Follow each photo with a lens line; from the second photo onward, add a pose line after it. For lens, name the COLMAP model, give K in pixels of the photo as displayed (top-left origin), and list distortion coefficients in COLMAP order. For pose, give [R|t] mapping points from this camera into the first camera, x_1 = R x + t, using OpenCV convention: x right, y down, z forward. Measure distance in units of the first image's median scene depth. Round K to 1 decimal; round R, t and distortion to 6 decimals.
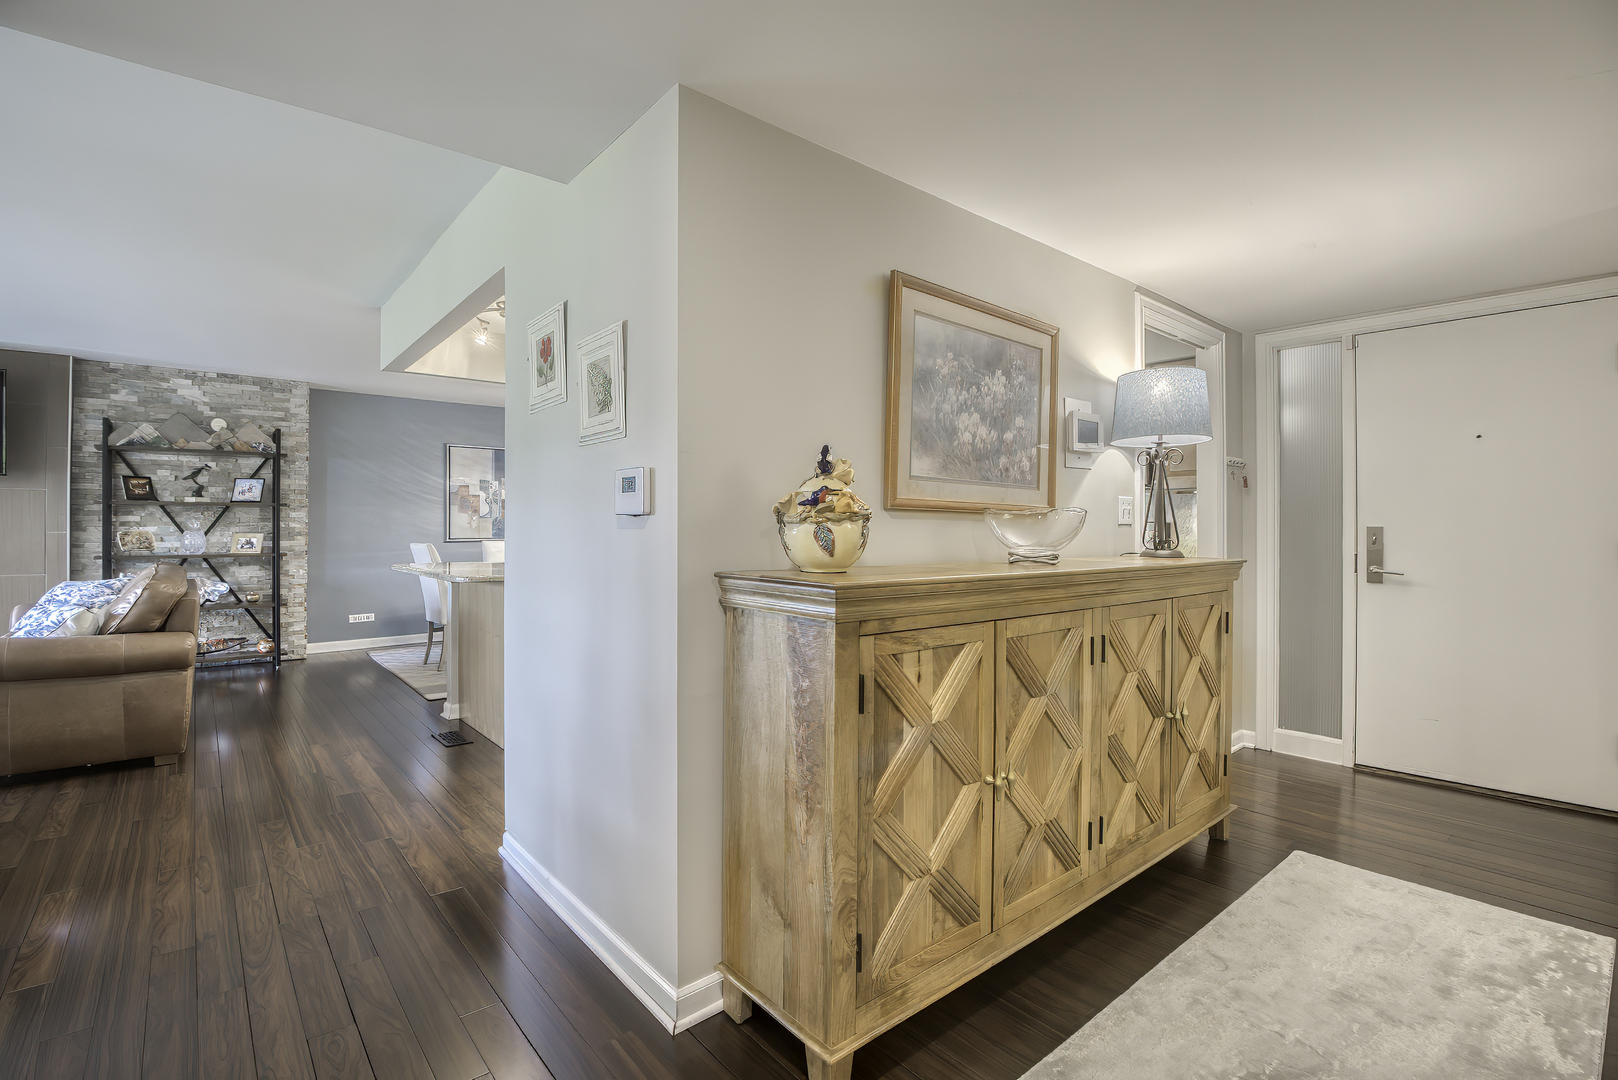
lens RADIAL K [[740.6, 0, 816.2], [0, 740.6, 522.1], [0, 0, 1]] dist [-0.002384, -0.020334]
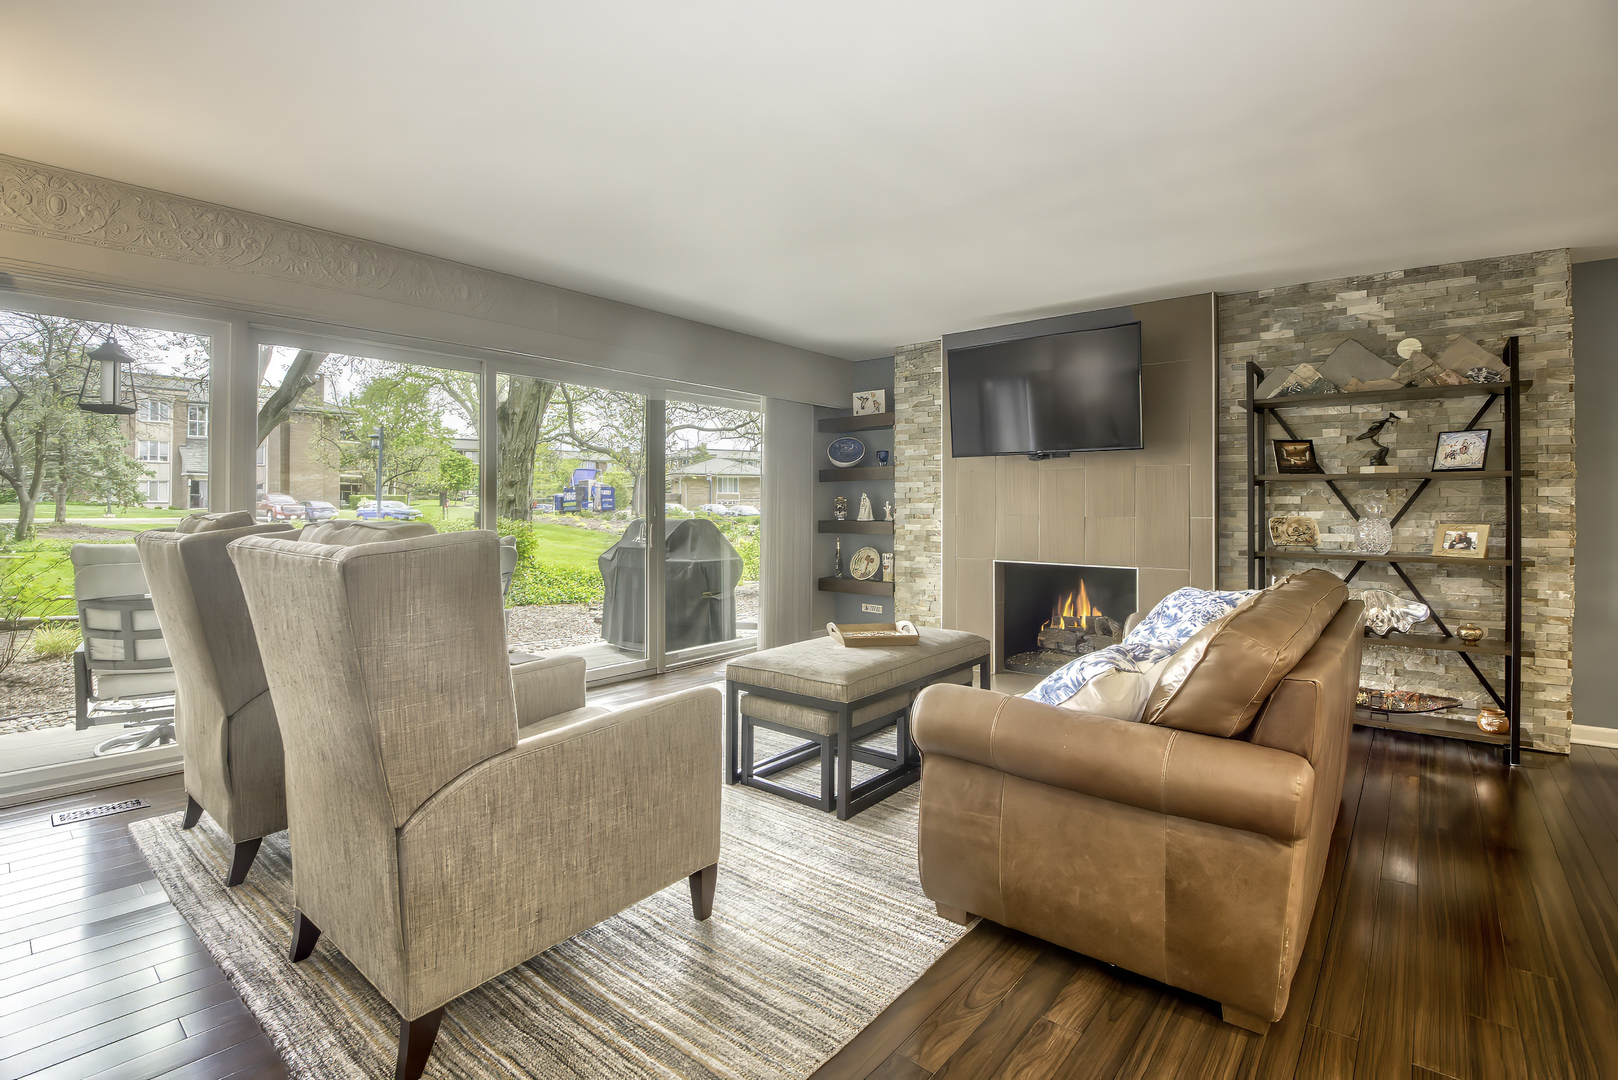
lens RADIAL K [[750.2, 0, 785.6], [0, 750.2, 498.7], [0, 0, 1]] dist [-0.040340, -0.000141]
pose [[0.151158, -0.011722, -0.988440, -0.282520], [0.000346, 0.999930, -0.011806, 0.002104], [0.988510, 0.001443, 0.151152, 0.376738]]
